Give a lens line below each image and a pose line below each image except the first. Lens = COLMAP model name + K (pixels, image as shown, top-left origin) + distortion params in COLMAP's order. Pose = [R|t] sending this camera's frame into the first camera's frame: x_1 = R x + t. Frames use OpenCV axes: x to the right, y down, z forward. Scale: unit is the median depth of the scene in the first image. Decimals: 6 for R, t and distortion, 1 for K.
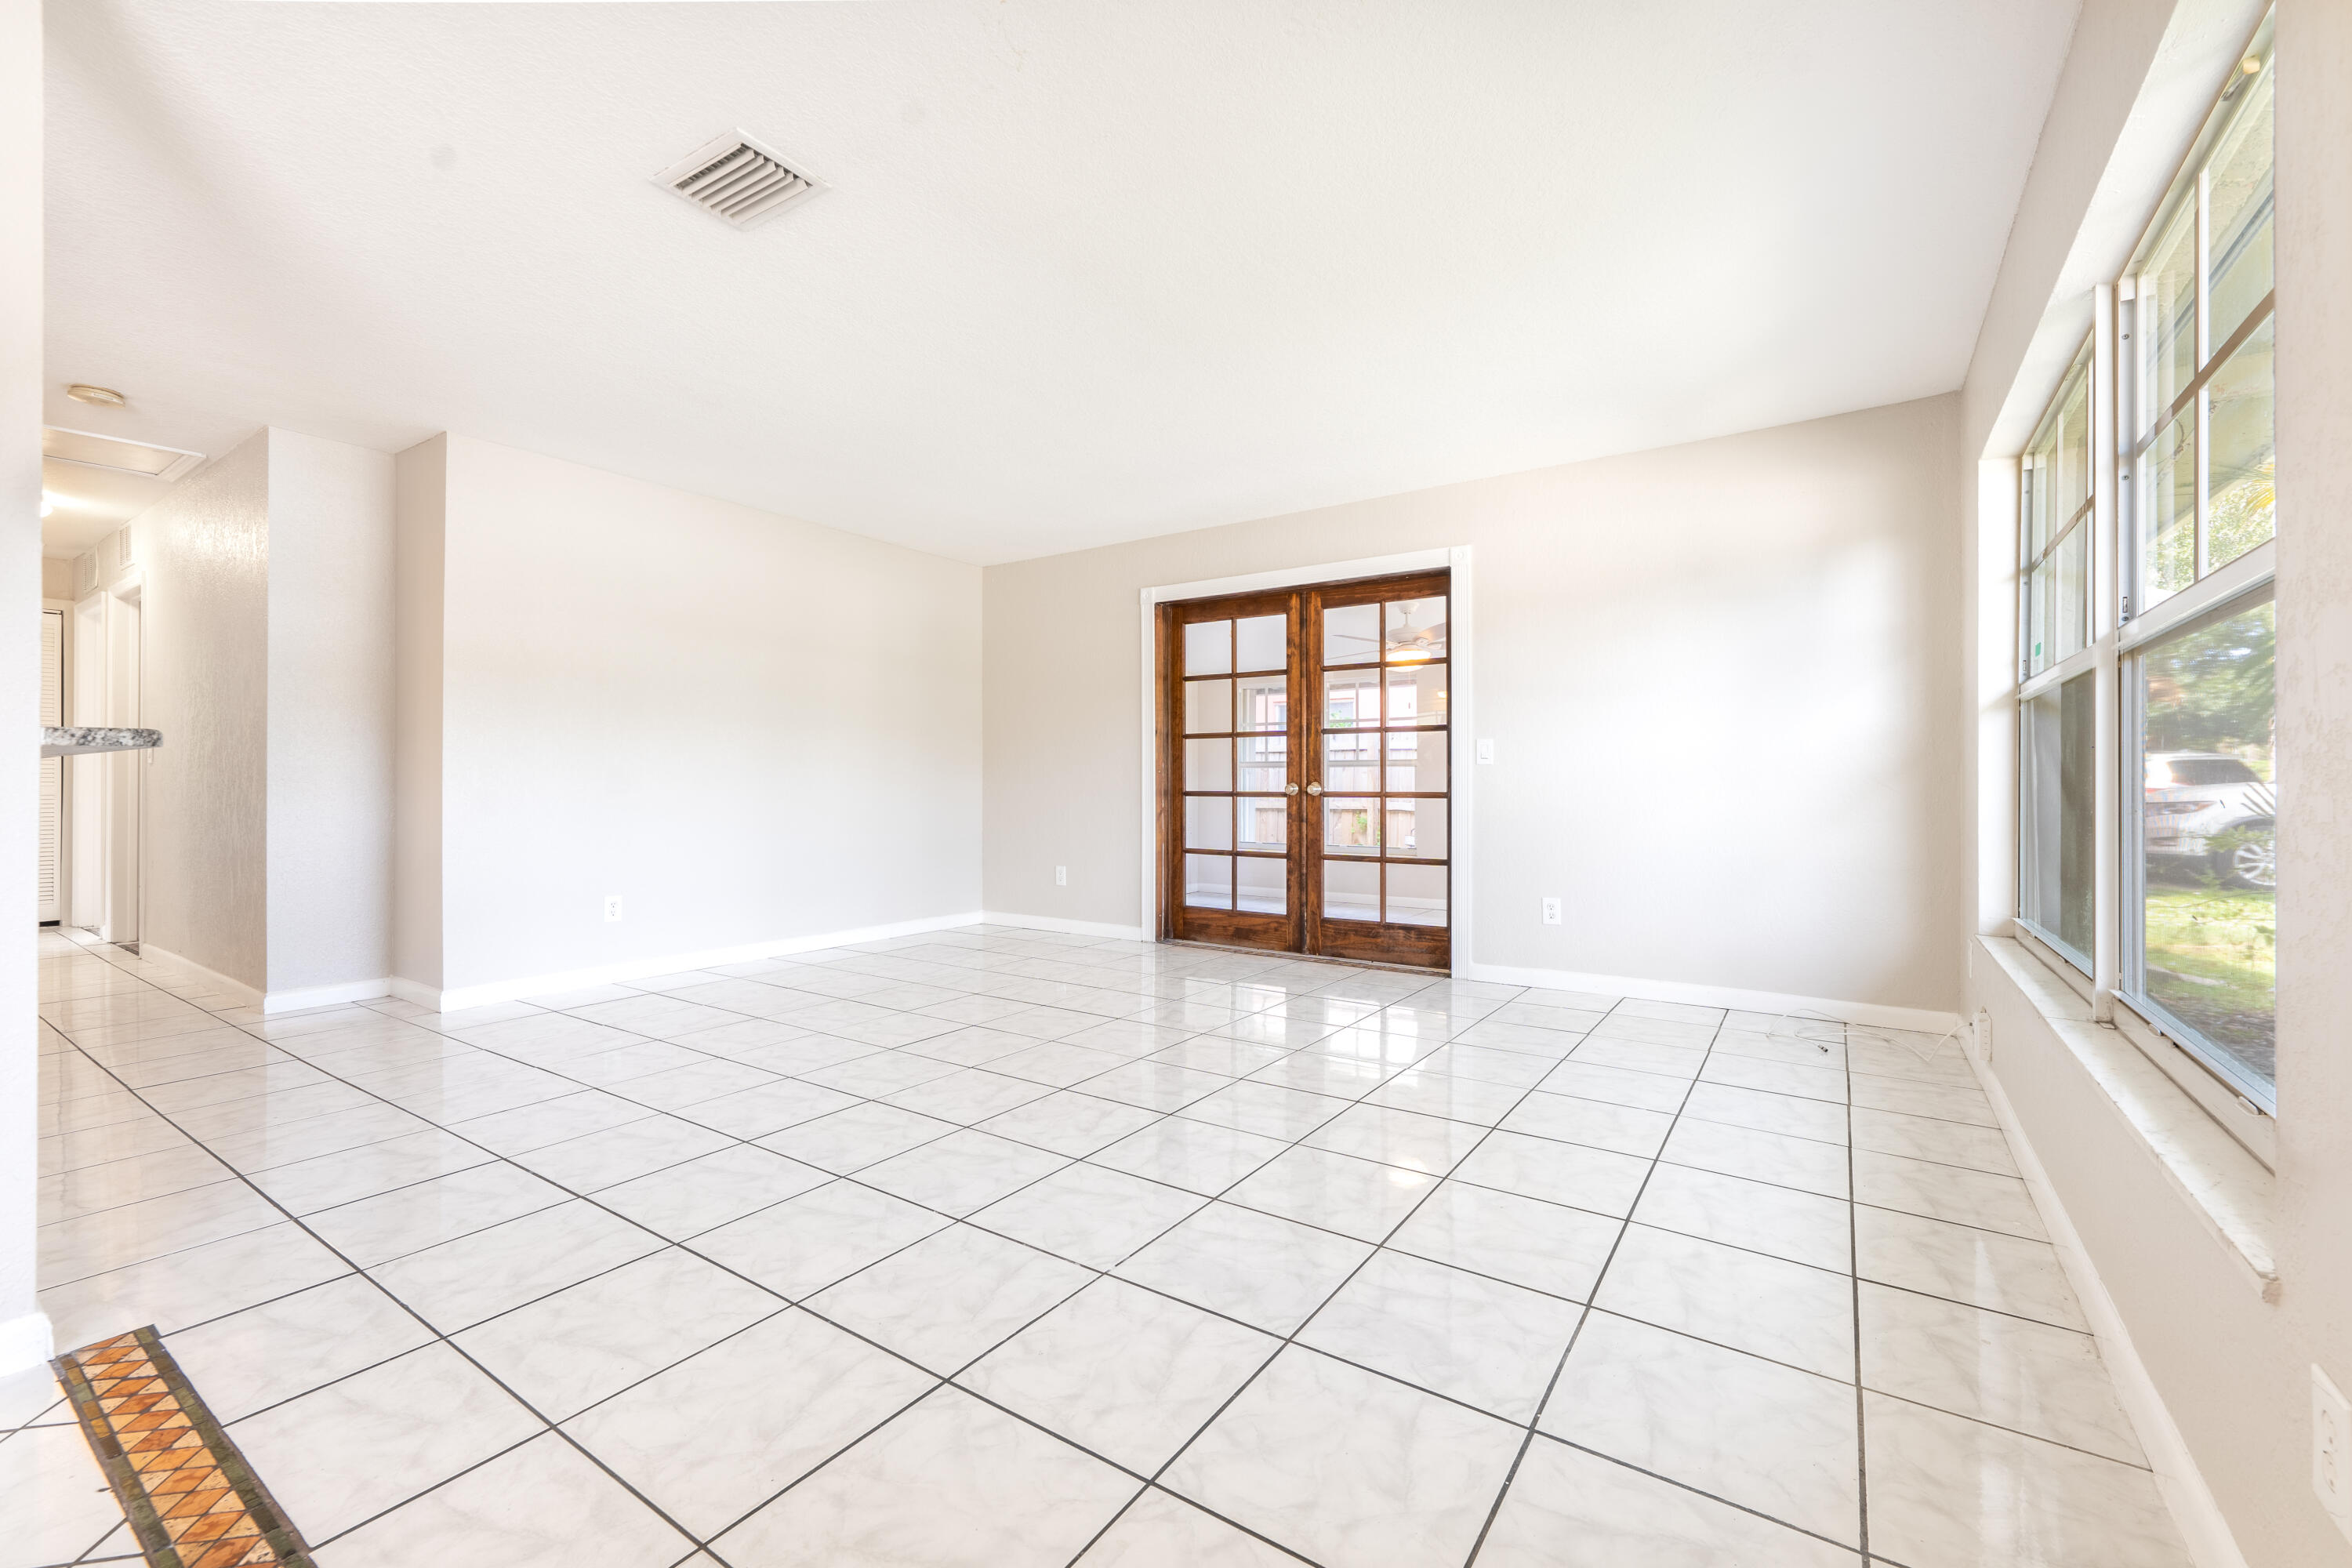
lens RADIAL K [[974.3, 0, 1176.0], [0, 974.3, 784.0], [0, 0, 1]] dist [0.019918, -0.000070]
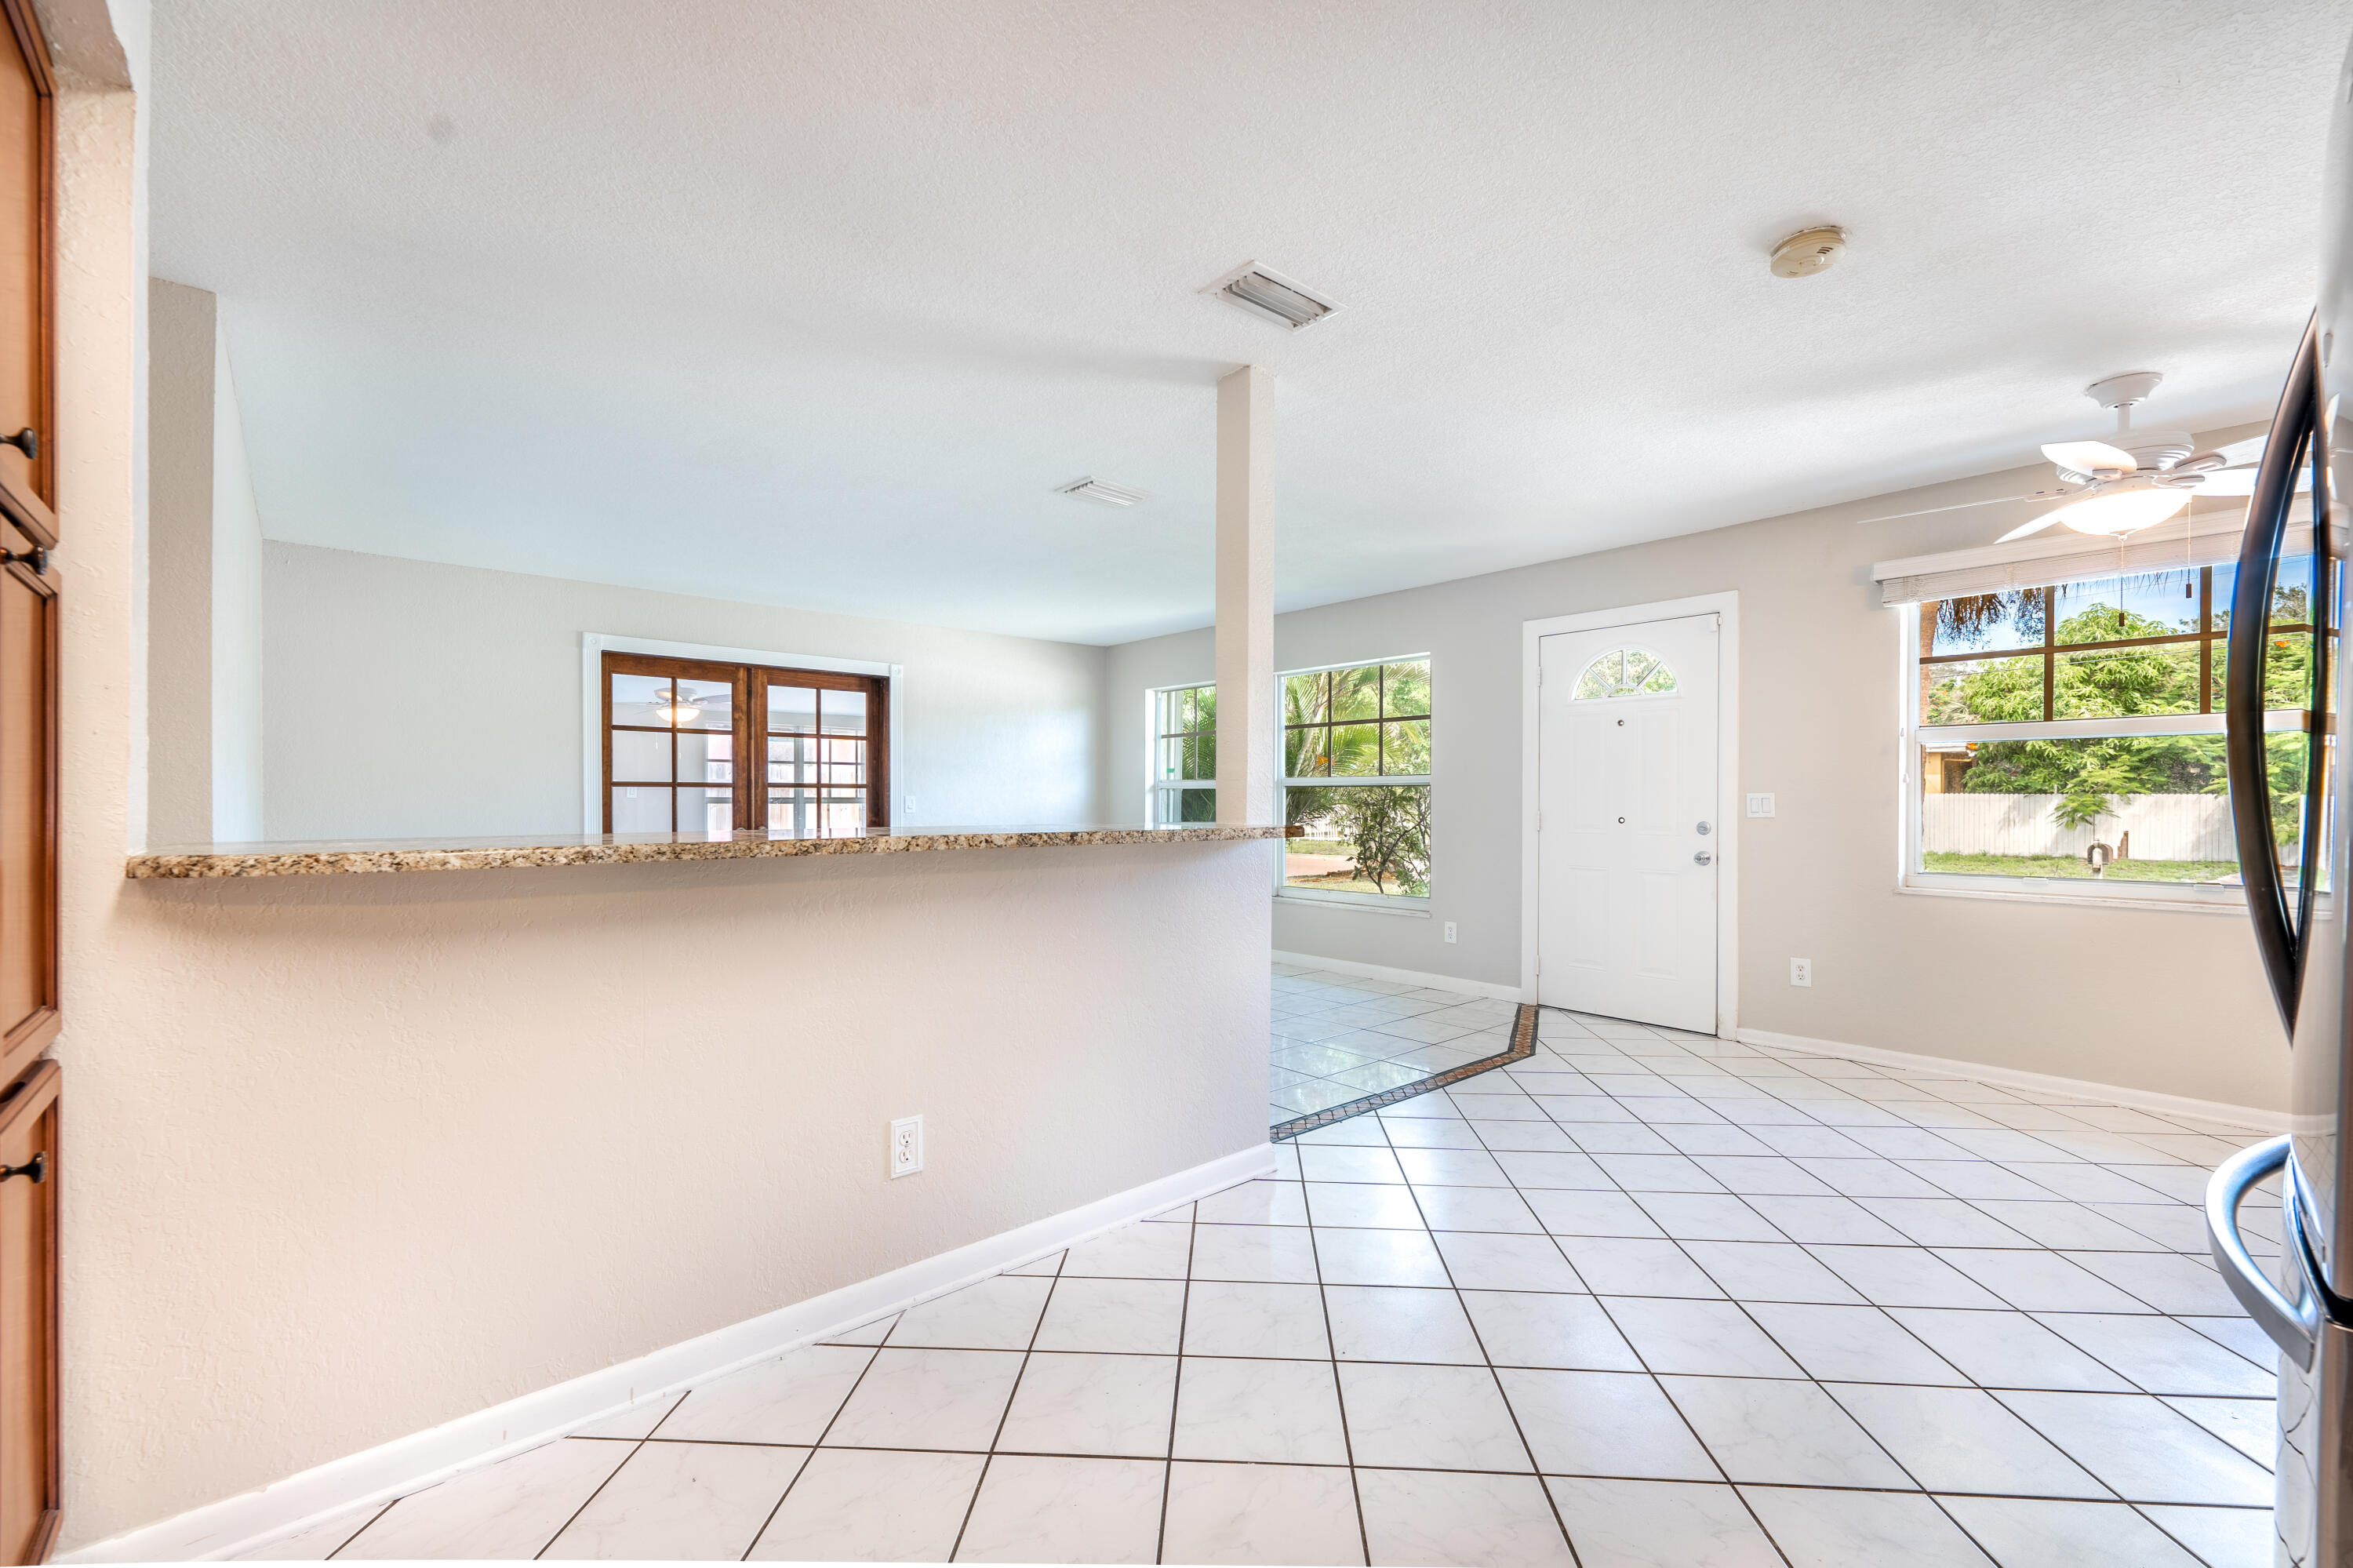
lens RADIAL K [[969.0, 0, 1181.9], [0, 969.0, 790.1], [0, 0, 1]] dist [-0.000941, -0.000048]
pose [[0.230226, 0.014407, 0.973031, -0.901200], [0.003129, 0.999874, -0.015544, -0.026302], [-0.973132, 0.006624, 0.230152, 0.207546]]
